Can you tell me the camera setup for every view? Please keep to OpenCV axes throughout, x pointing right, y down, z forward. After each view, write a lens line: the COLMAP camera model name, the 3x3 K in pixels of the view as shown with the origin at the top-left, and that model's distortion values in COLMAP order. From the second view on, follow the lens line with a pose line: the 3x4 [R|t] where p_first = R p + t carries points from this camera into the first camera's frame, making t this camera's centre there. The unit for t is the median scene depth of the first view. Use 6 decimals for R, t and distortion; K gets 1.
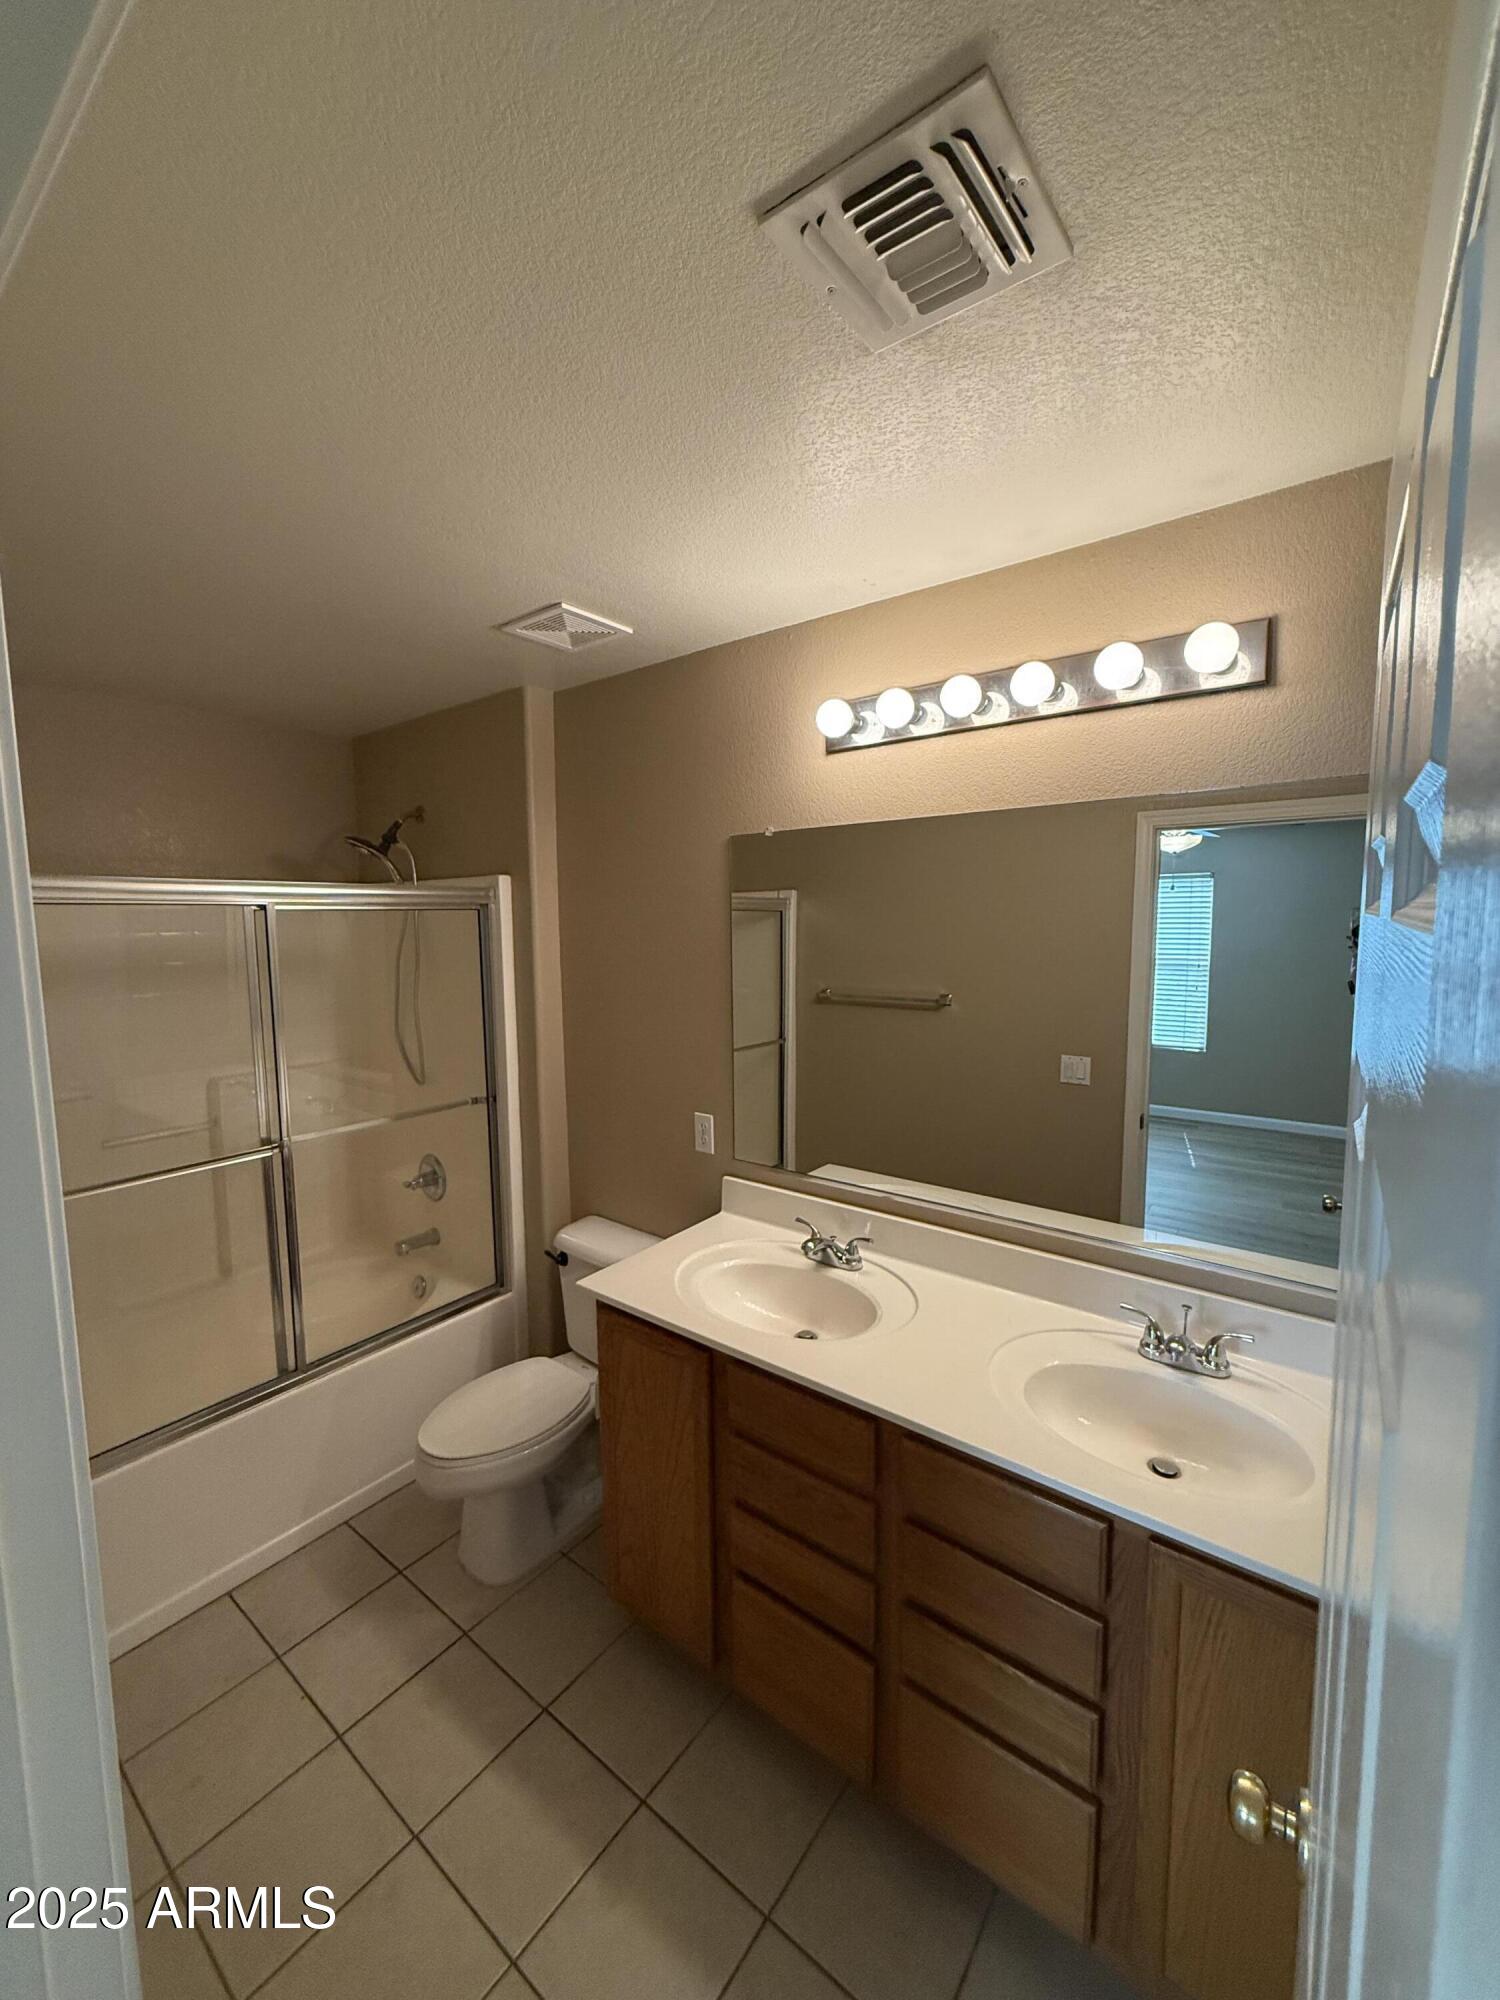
lens RADIAL K [[795.5, 0, 752.2], [0, 795.5, 991.0], [0, 0, 1]] dist [0.001332, 0.000666]
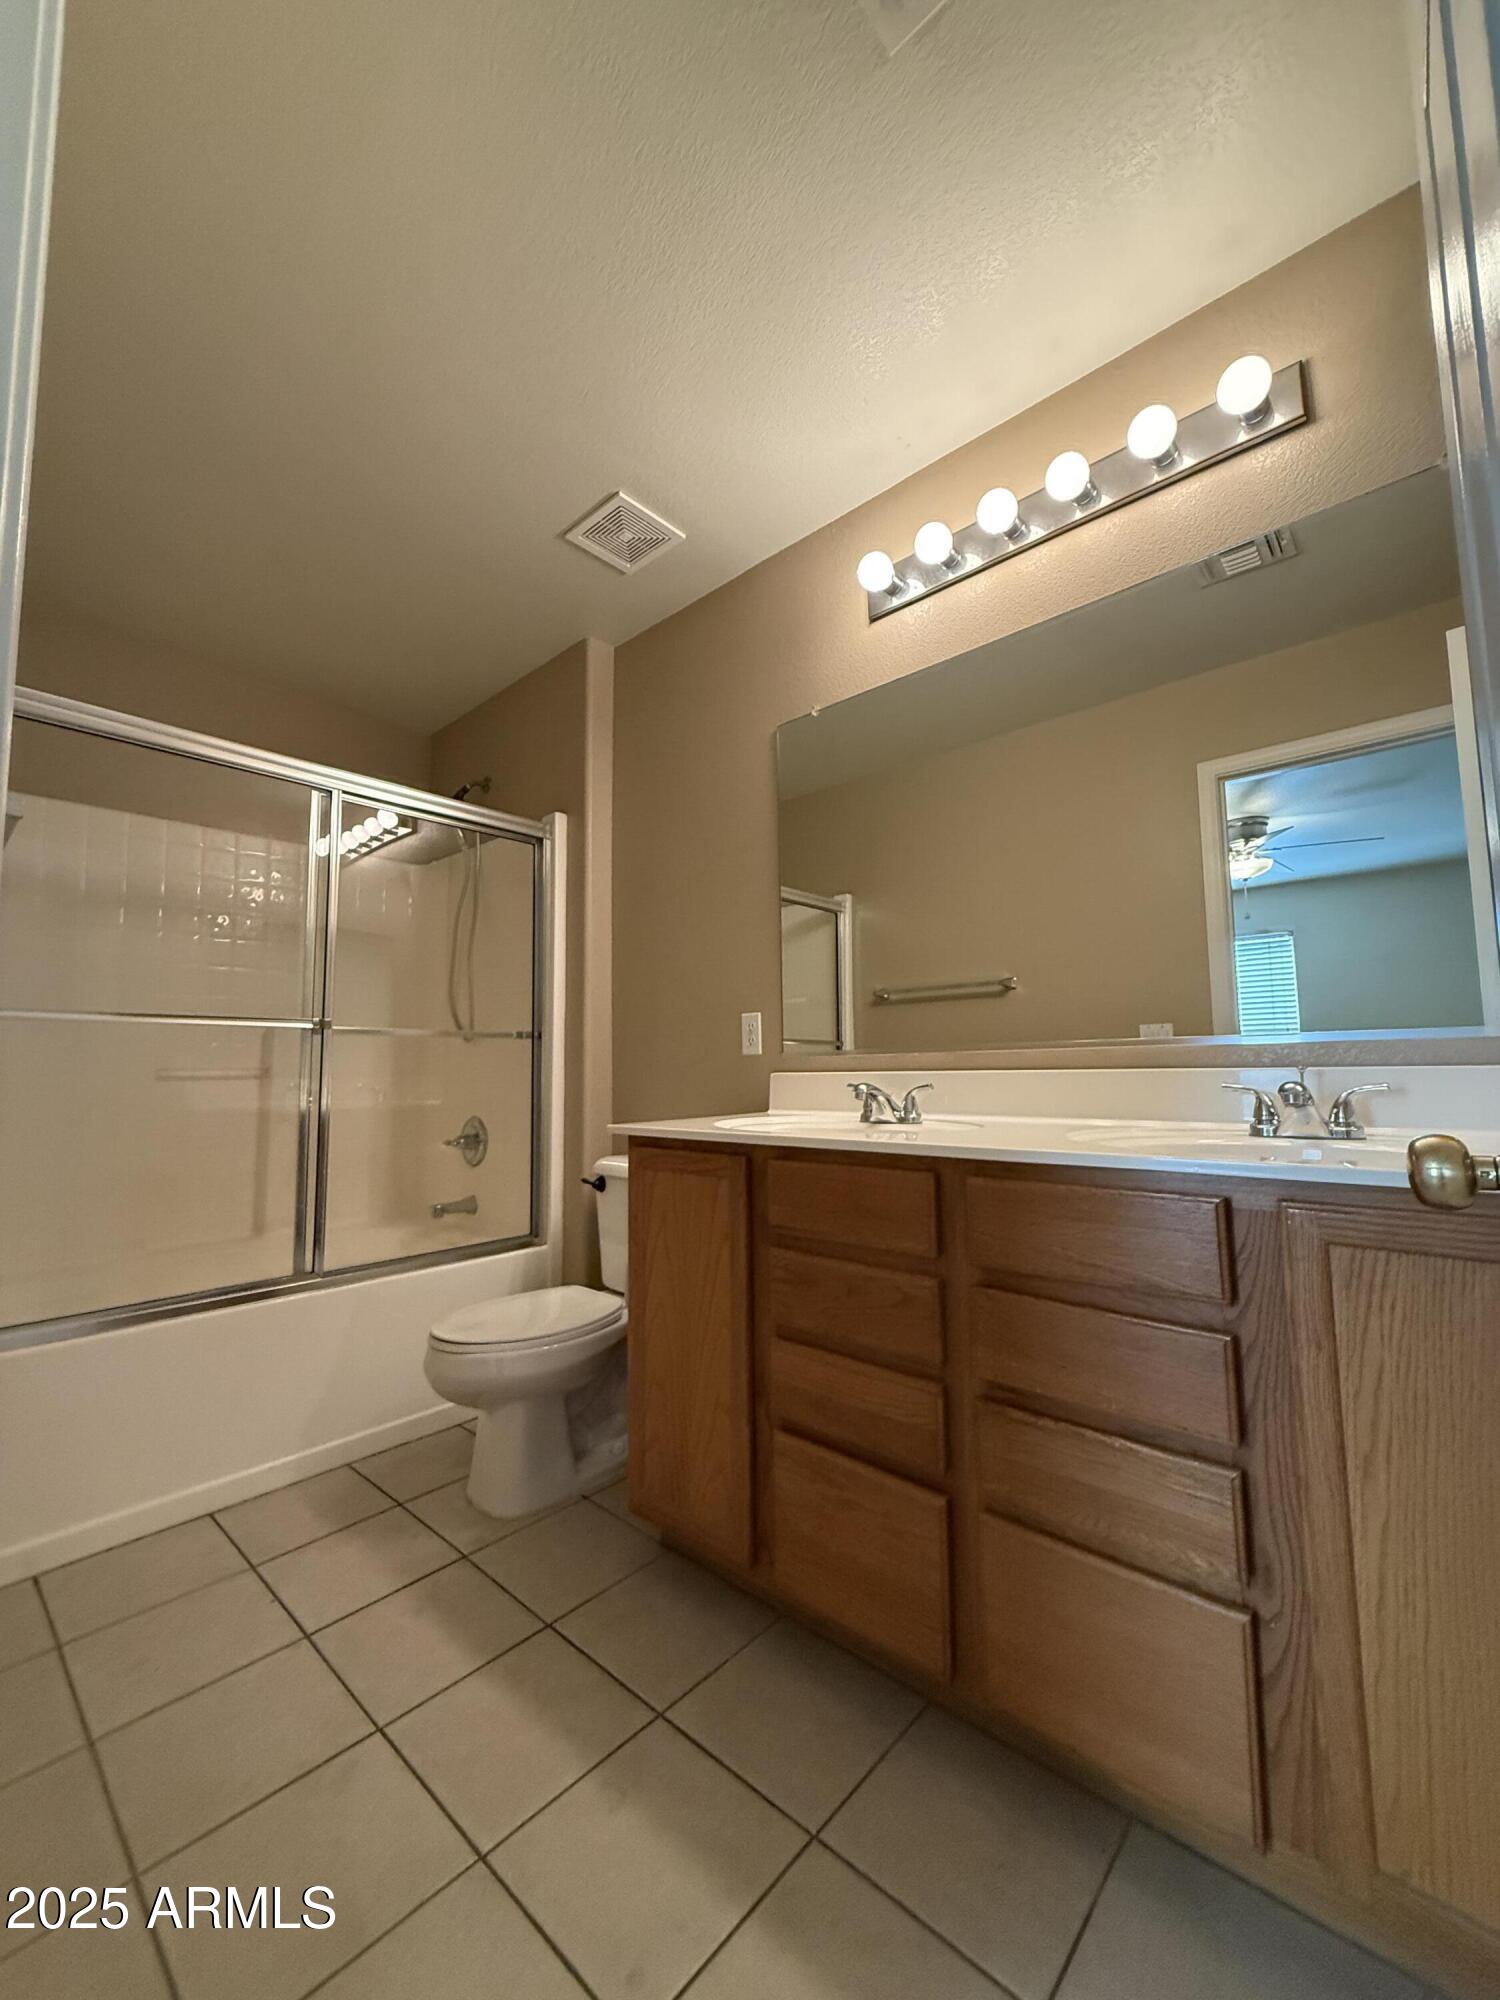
lens RADIAL K [[795.5, 0, 752.9], [0, 795.5, 999.0], [0, 0, 1]] dist [0.001332, 0.000666]
pose [[0.996739, -0.010433, -0.080011, 0.021445], [-0.004959, 0.981811, -0.189794, 0.380494], [0.080536, 0.189572, 0.978558, 0.078418]]
